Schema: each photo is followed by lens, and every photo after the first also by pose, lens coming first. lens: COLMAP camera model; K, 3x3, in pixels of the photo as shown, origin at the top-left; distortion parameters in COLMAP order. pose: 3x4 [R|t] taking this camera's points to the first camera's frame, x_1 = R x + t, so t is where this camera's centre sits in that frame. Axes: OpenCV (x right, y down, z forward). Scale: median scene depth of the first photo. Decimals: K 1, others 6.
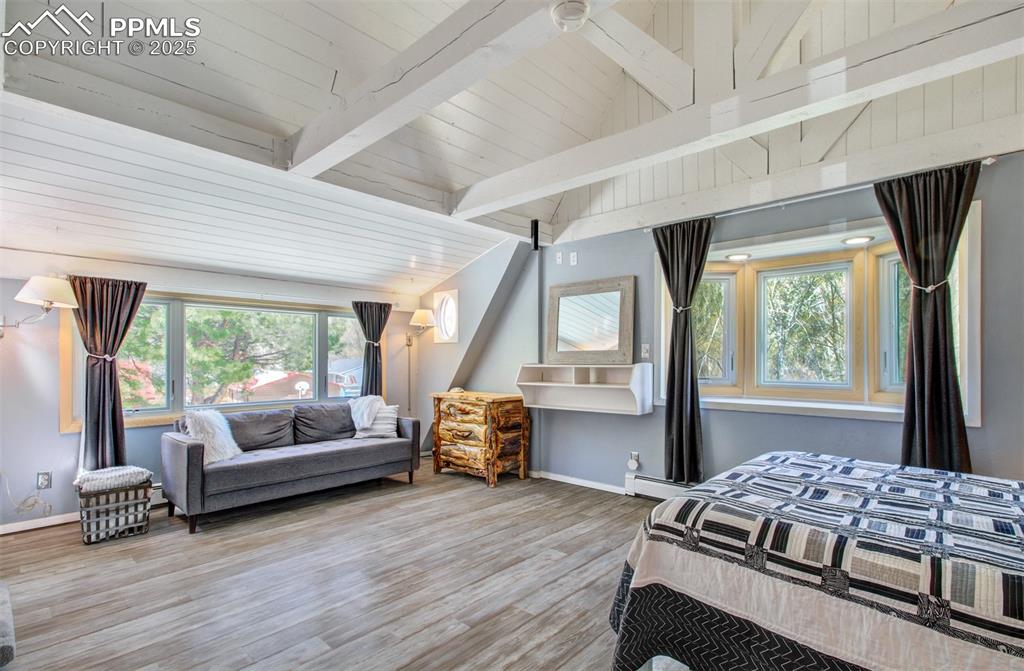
lens RADIAL K [[467.6, 0, 514.0], [0, 467.6, 355.8], [0, 0, 1]] dist [-0.008285, 0.004967]
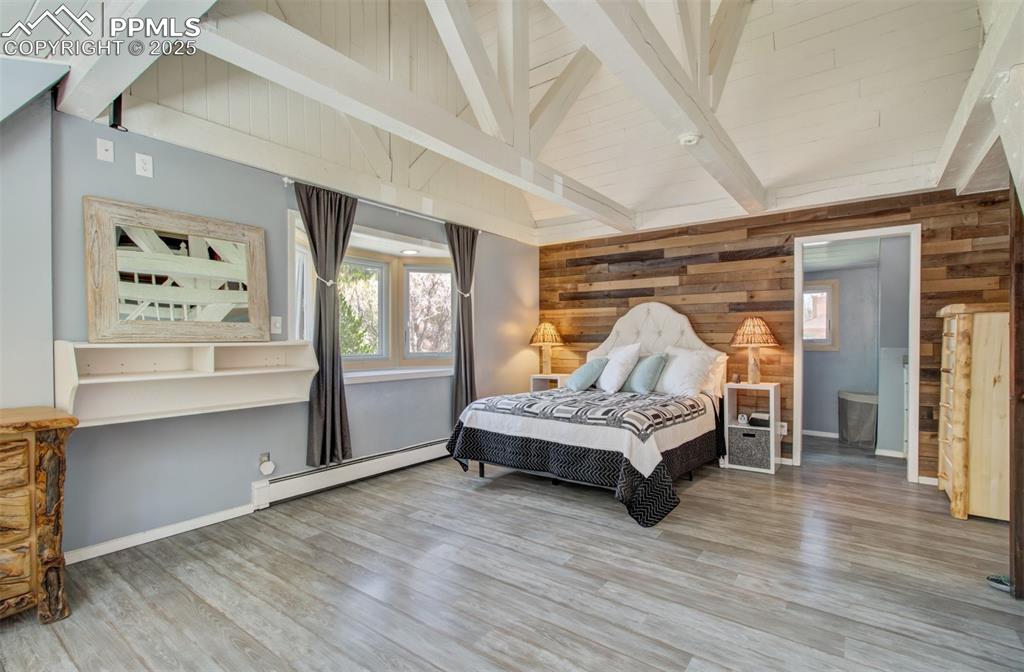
lens RADIAL K [[473.4, 0, 513.4], [0, 473.4, 339.6], [0, 0, 1]] dist [-0.004409, 0.001811]
pose [[-0.090625, -0.005874, 0.995868, -0.661191], [-0.009165, 0.999945, 0.005064, 0.007593], [-0.995843, -0.008668, -0.090674, 0.748647]]
